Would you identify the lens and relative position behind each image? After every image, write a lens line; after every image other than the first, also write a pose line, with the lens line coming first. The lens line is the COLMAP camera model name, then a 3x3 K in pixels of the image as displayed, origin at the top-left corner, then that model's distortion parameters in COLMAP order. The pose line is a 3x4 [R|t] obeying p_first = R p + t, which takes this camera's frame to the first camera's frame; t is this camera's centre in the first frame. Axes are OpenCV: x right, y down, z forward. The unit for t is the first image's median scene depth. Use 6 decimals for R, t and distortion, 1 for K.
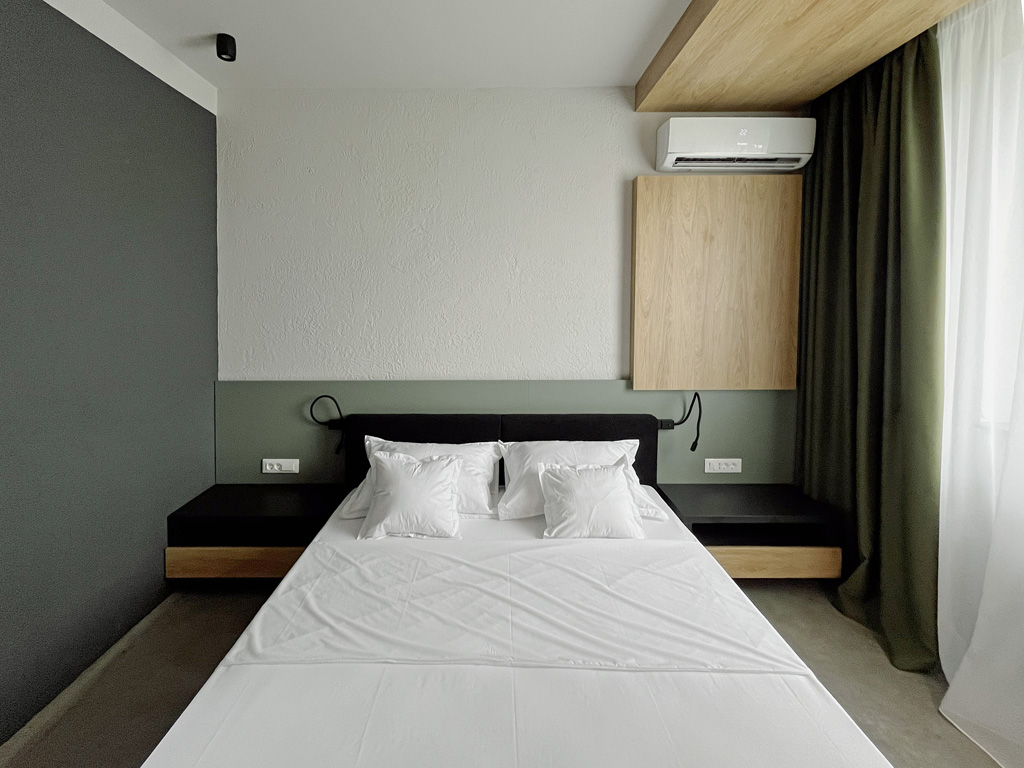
lens RADIAL K [[433.4, 0, 489.5], [0, 433.4, 302.1], [0, 0, 1]] dist [-0.000856, 0.000248]
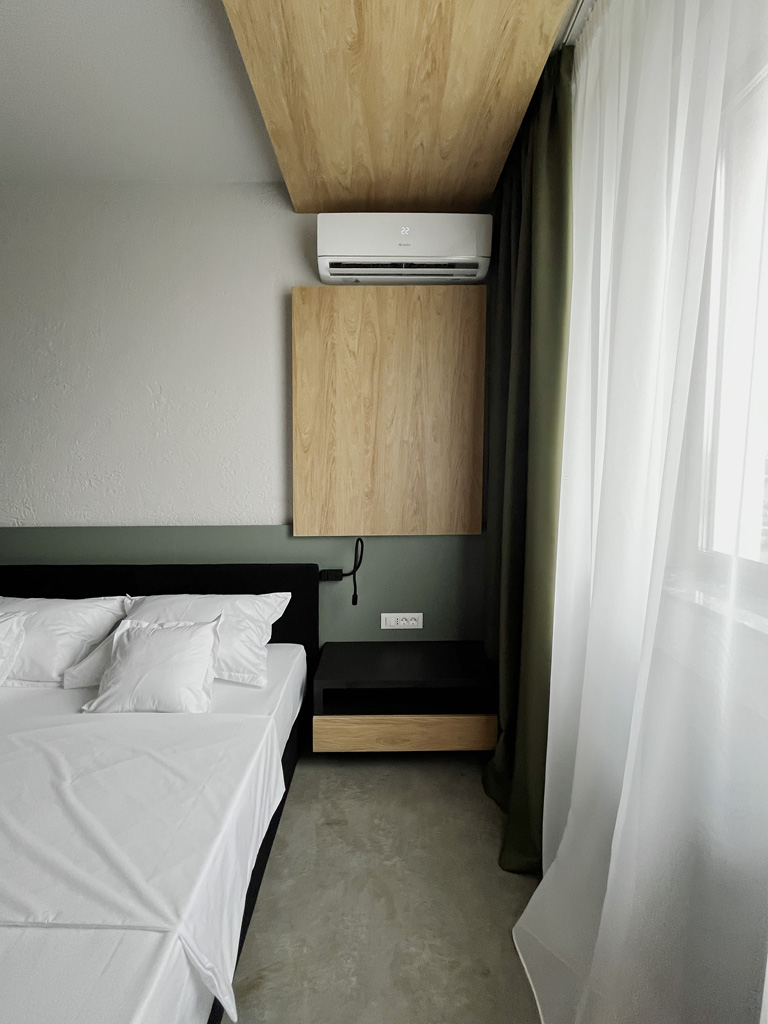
lens RADIAL K [[418.3, 0, 351.8], [0, 418.3, 476.8], [0, 0, 1]] dist [0.001125, -0.002141]
pose [[0.999966, -0.006076, 0.005545, 0.451112], [0.005915, 0.999572, 0.028638, 0.060929], [-0.005717, -0.028604, 0.999574, 0.163473]]
